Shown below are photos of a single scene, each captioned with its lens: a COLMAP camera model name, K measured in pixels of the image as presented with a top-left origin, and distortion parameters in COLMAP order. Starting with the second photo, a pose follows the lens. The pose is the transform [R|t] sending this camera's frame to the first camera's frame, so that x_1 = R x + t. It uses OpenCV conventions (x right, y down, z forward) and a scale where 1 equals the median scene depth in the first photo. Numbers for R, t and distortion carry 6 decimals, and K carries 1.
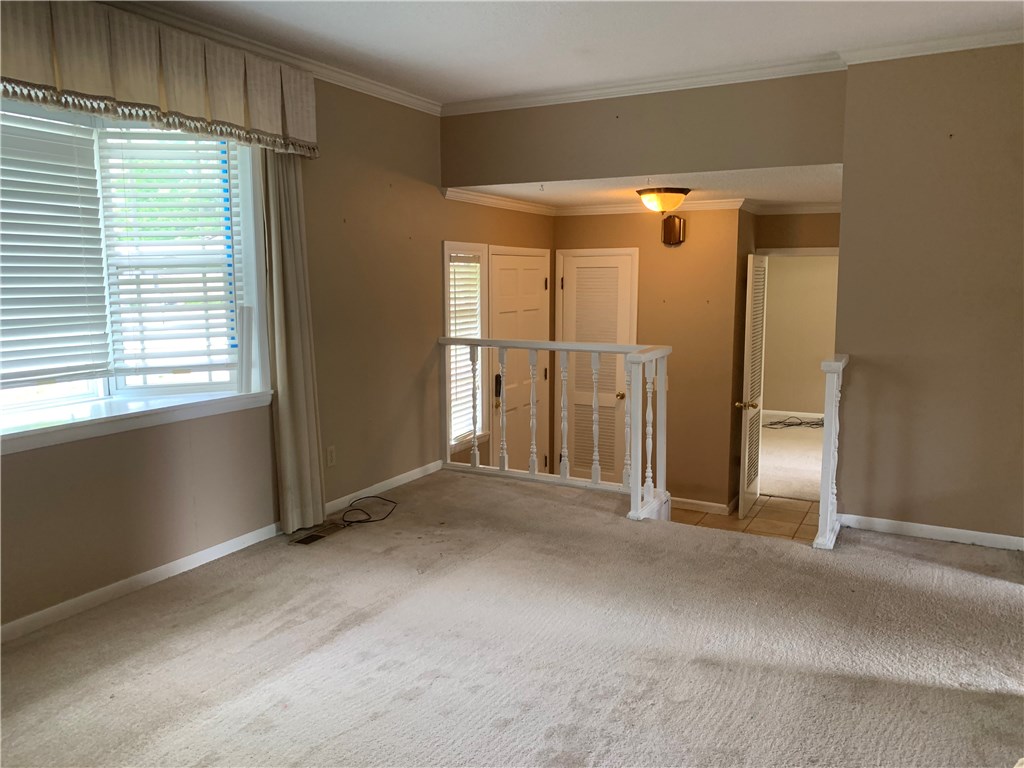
lens RADIAL K [[787.8, 0, 516.1], [0, 787.8, 377.0], [0, 0, 1]] dist [0.055052, -0.058862]
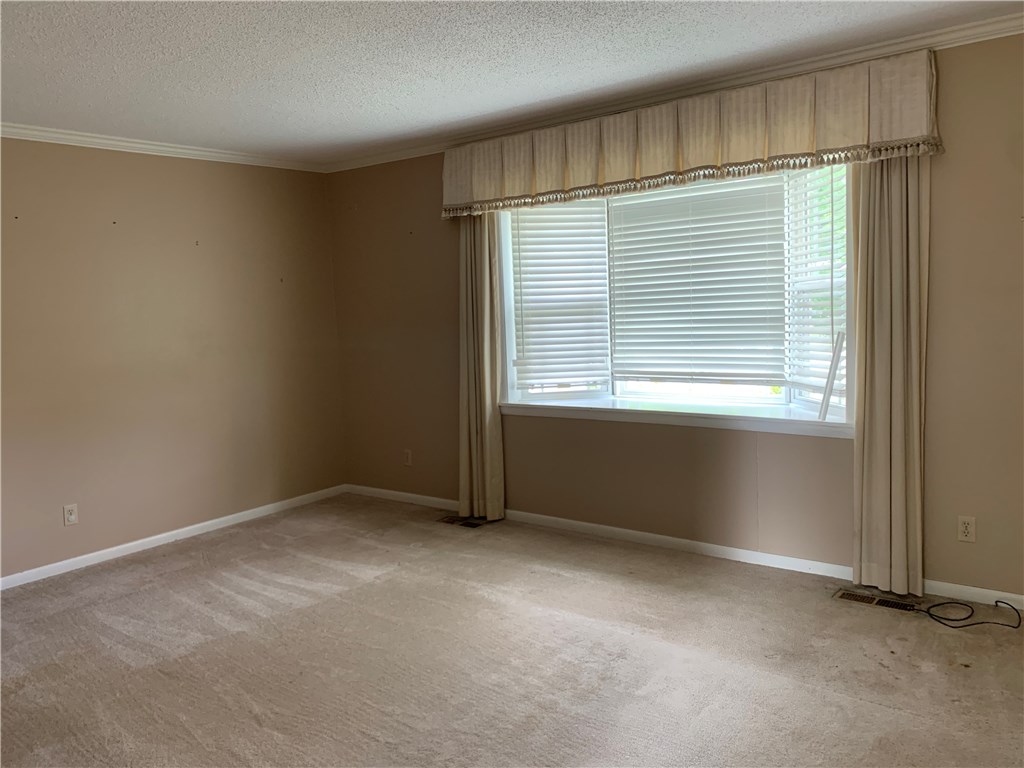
lens RADIAL K [[787.8, 0, 526.8], [0, 787.8, 378.1], [0, 0, 1]] dist [0.055052, -0.058862]
pose [[-0.150542, 0.112287, -0.982206, 0.648643], [-0.081256, 0.988762, 0.125490, -0.120843], [0.985259, 0.098702, -0.139726, 0.748568]]
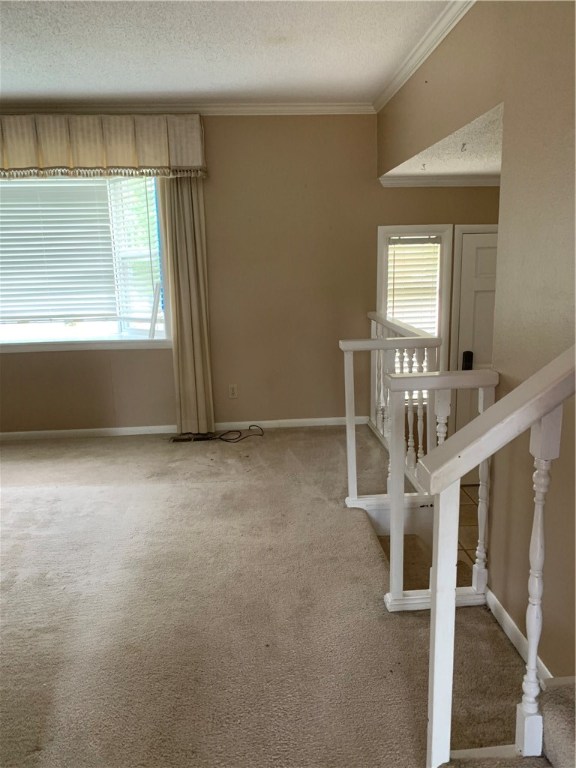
lens RADIAL K [[590.9, 0, 285.3], [0, 590.9, 381.6], [0, 0, 1]] dist [0.055052, -0.058862]
pose [[0.527728, 0.166528, -0.832930, 0.774915], [-0.084904, 0.986024, 0.143343, -0.084595], [0.845160, -0.004927, 0.534491, 0.572832]]
